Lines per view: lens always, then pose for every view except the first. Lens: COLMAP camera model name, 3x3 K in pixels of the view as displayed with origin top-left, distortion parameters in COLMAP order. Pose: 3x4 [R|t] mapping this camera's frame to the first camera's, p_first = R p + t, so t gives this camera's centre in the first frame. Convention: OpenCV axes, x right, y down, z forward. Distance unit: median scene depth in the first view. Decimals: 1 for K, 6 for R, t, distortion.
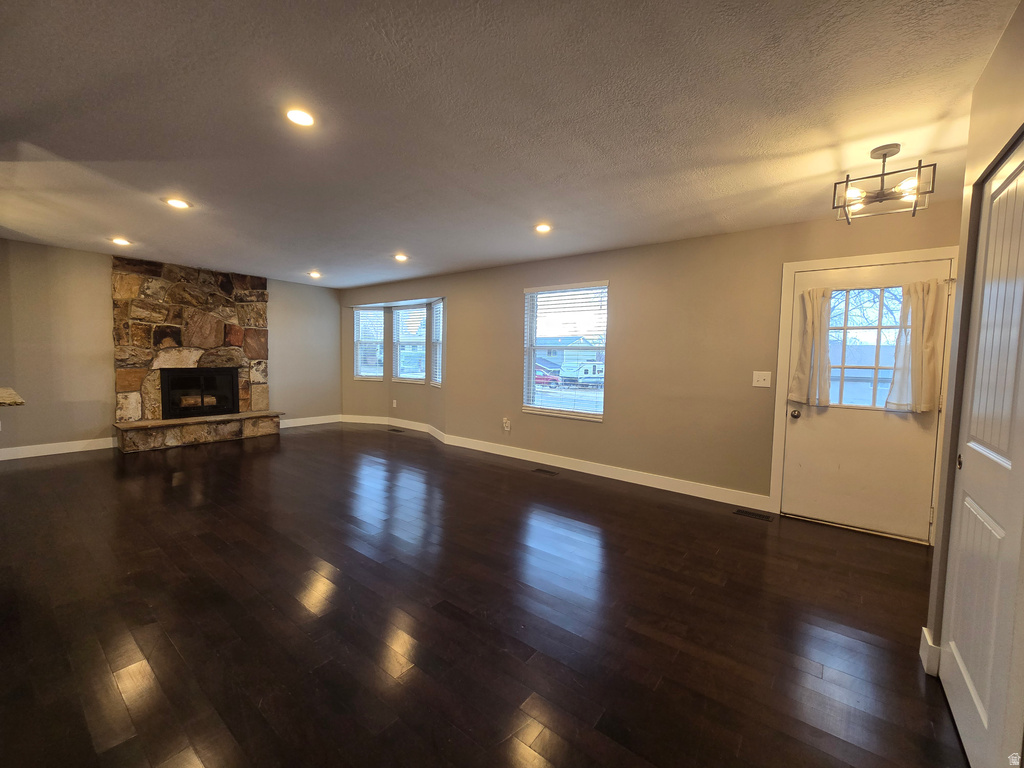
lens RADIAL K [[417.1, 0, 512.0], [0, 417.1, 384.0], [0, 0, 1]] dist [-0.009088, -0.000164]
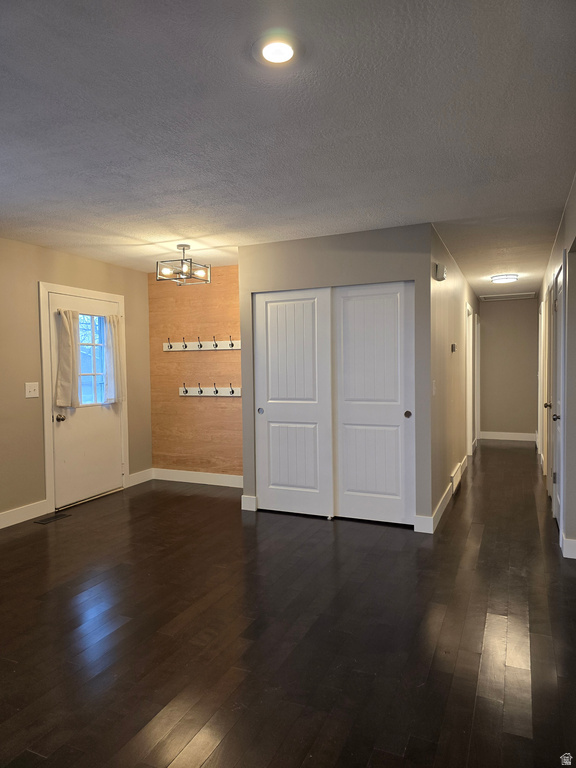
lens RADIAL K [[511.5, 0, 282.9], [0, 511.5, 384.4], [0, 0, 1]] dist [0.068920, -0.068940]
pose [[-0.227196, -0.052551, 0.972430, -0.827157], [0.072741, 0.994838, 0.070757, -0.074108], [-0.971129, 0.086811, -0.222200, 0.717832]]
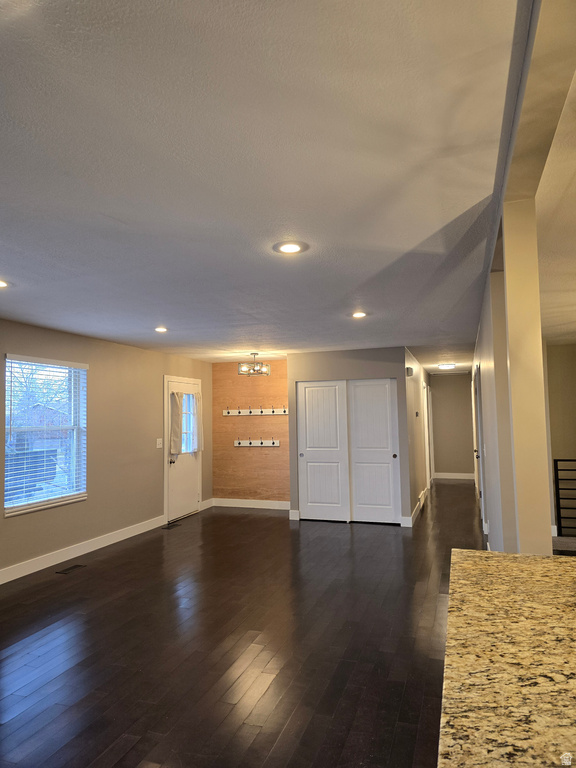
lens RADIAL K [[511.5, 0, 282.9], [0, 511.5, 384.4], [0, 0, 1]] dist [0.068920, -0.068940]
pose [[-0.312050, 0.044037, 0.949045, -1.543427], [0.072625, 0.997108, -0.022388, -0.169143], [-0.947286, 0.061938, -0.314345, 1.222490]]
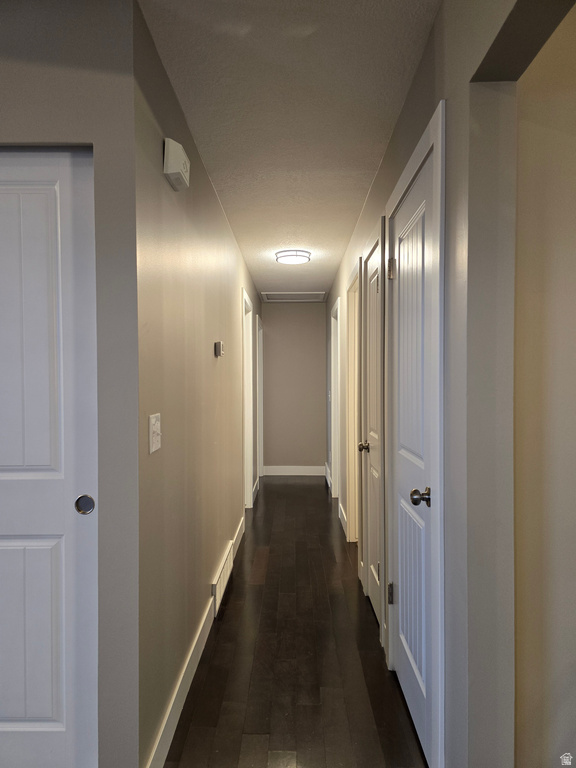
lens RADIAL K [[511.5, 0, 282.9], [0, 511.5, 384.4], [0, 0, 1]] dist [0.068920, -0.068940]
pose [[-0.589708, -0.022151, 0.807313, -0.191012], [0.045810, 0.997097, 0.060821, -0.023942], [-0.806316, 0.072850, -0.586981, 0.284523]]
